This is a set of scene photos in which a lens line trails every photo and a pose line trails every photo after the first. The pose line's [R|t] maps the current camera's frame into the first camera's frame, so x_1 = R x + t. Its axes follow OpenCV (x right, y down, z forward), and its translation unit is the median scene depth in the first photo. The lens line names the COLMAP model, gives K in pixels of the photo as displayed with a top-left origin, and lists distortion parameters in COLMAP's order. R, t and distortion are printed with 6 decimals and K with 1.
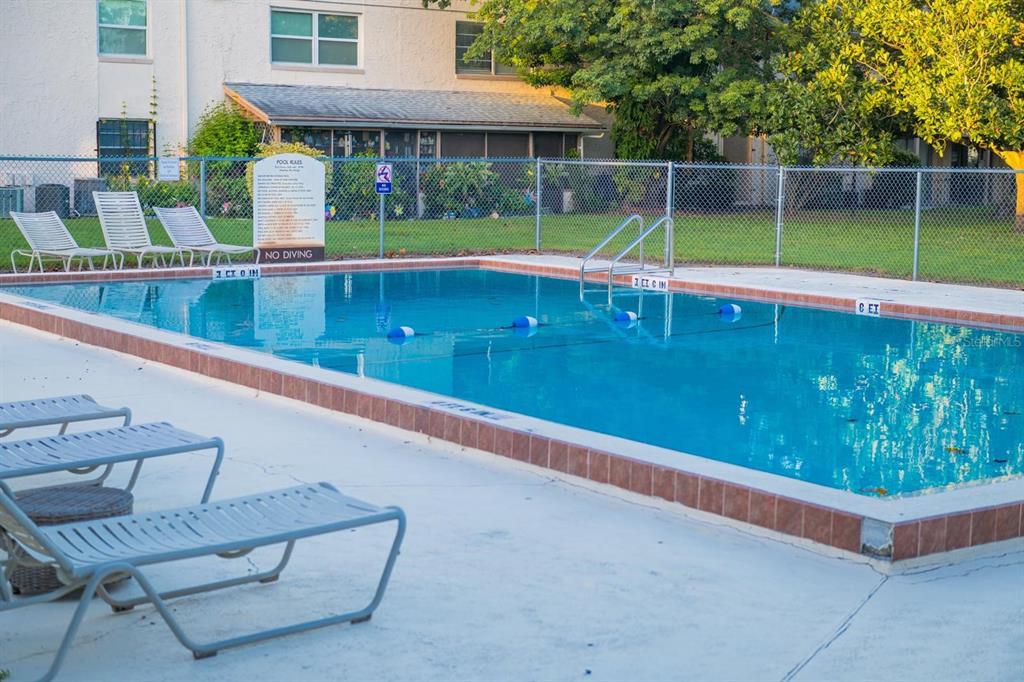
lens RADIAL K [[1602.9, 0, 514.0], [0, 1602.9, 325.7], [0, 0, 1]] dist [0.007250, -0.034013]
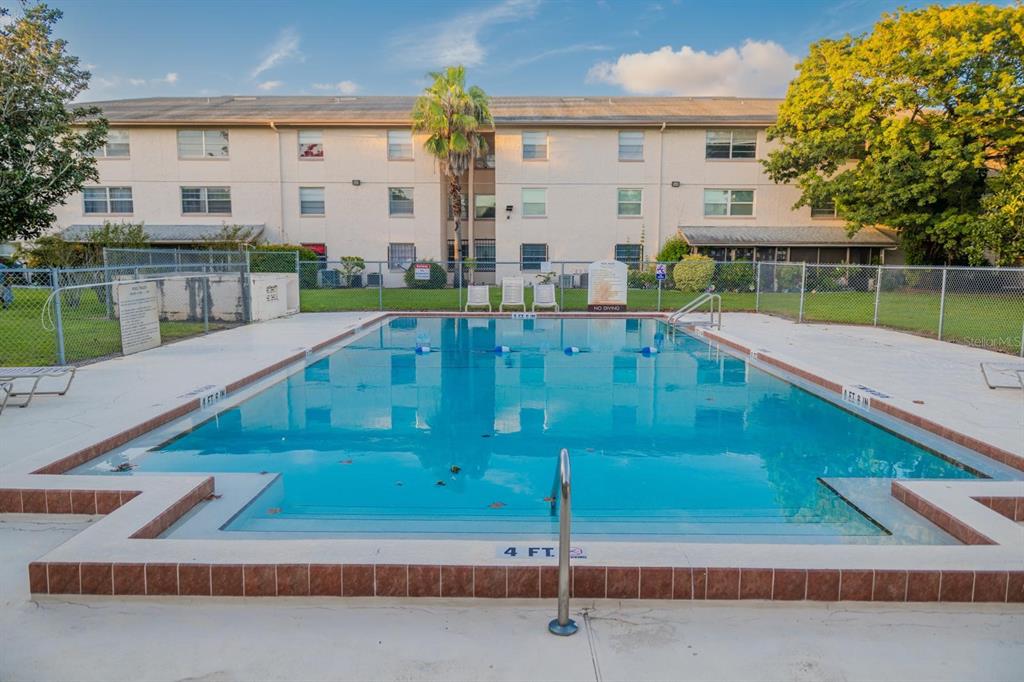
lens RADIAL K [[692.7, 0, 512.0], [0, 692.7, 341.0], [0, 0, 1]] dist [-0.002368, -0.004513]
pose [[0.805174, 0.064067, -0.589568, 0.319943], [-0.058515, 0.997879, 0.028522, -0.022612], [0.590145, 0.011533, 0.807215, 0.226396]]
